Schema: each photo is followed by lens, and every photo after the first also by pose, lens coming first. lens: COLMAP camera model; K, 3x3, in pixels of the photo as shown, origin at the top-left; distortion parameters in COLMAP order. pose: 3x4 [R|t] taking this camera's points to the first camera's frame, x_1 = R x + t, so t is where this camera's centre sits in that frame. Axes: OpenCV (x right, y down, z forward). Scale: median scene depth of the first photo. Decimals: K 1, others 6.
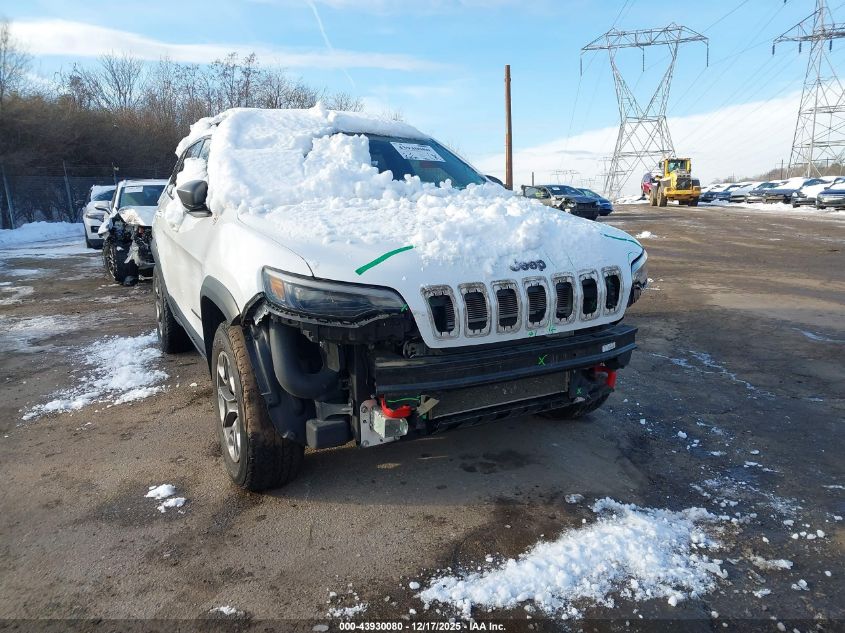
lens RADIAL K [[621.7, 0, 425.0], [0, 621.7, 329.2], [0, 0, 1]] dist [0.012979, -0.002909]
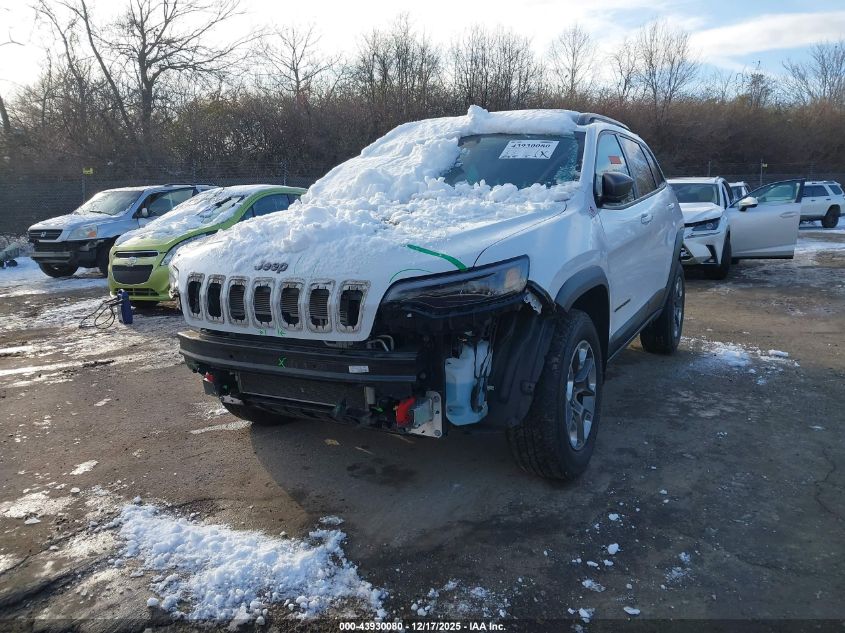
lens RADIAL K [[621.7, 0, 425.0], [0, 621.7, 329.2], [0, 0, 1]] dist [0.012979, -0.002909]
pose [[0.597201, 0.179026, -0.781857, 1.086723], [-0.175049, 0.980366, 0.090773, -0.132097], [0.782757, 0.082653, 0.616814, 0.543051]]
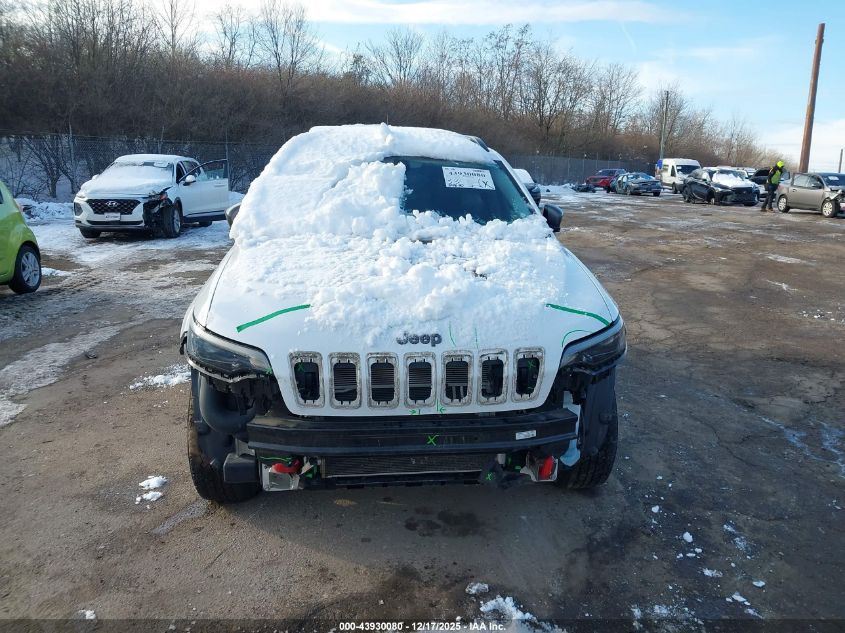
lens RADIAL K [[631.0, 0, 426.8], [0, 631.0, 321.1], [0, 0, 1]] dist [0.000361, 0.005689]
pose [[0.930463, 0.120533, -0.345992, 0.476927], [-0.113211, 0.992709, 0.041374, -0.161329], [0.348456, 0.000673, 0.937325, 0.107180]]
